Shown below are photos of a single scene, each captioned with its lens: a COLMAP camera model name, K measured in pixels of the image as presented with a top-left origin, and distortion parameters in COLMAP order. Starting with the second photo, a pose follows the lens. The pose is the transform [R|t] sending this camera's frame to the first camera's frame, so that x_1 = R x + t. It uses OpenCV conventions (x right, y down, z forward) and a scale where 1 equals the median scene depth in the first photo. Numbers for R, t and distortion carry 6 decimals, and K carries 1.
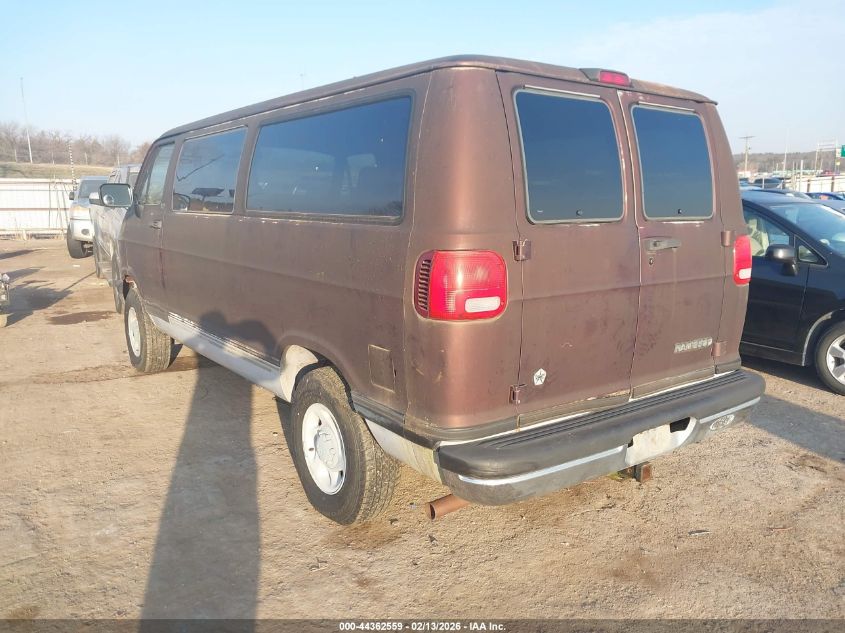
lens RADIAL K [[667.4, 0, 422.5], [0, 667.4, 316.5], [0, 0, 1]] dist [0.006482, 0.002330]
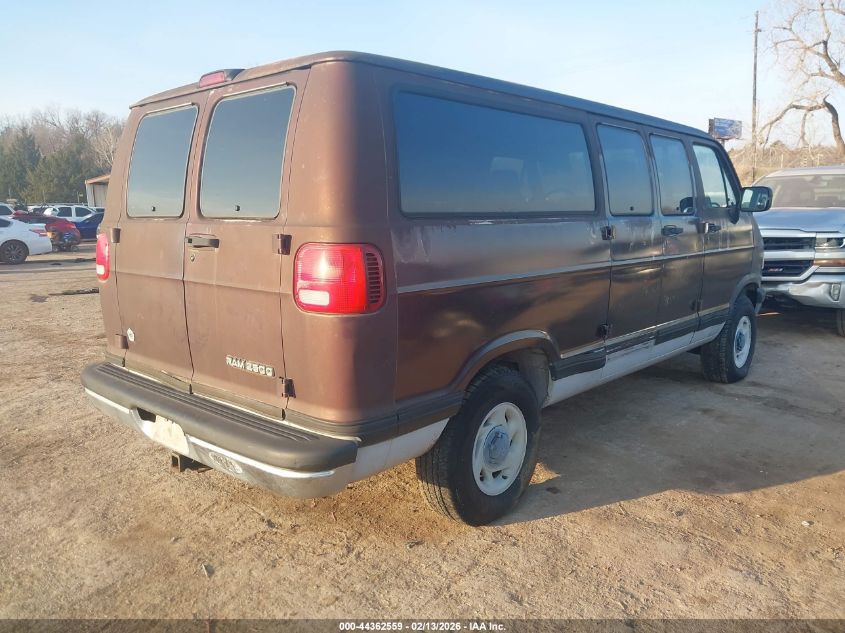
lens RADIAL K [[667.4, 0, 422.5], [0, 667.4, 316.5], [0, 0, 1]] dist [0.006482, 0.002330]
pose [[0.197974, 0.146766, -0.969157, 1.310443], [-0.160478, 0.980239, 0.115663, -0.157833], [0.966982, 0.132630, 0.217614, 1.063820]]
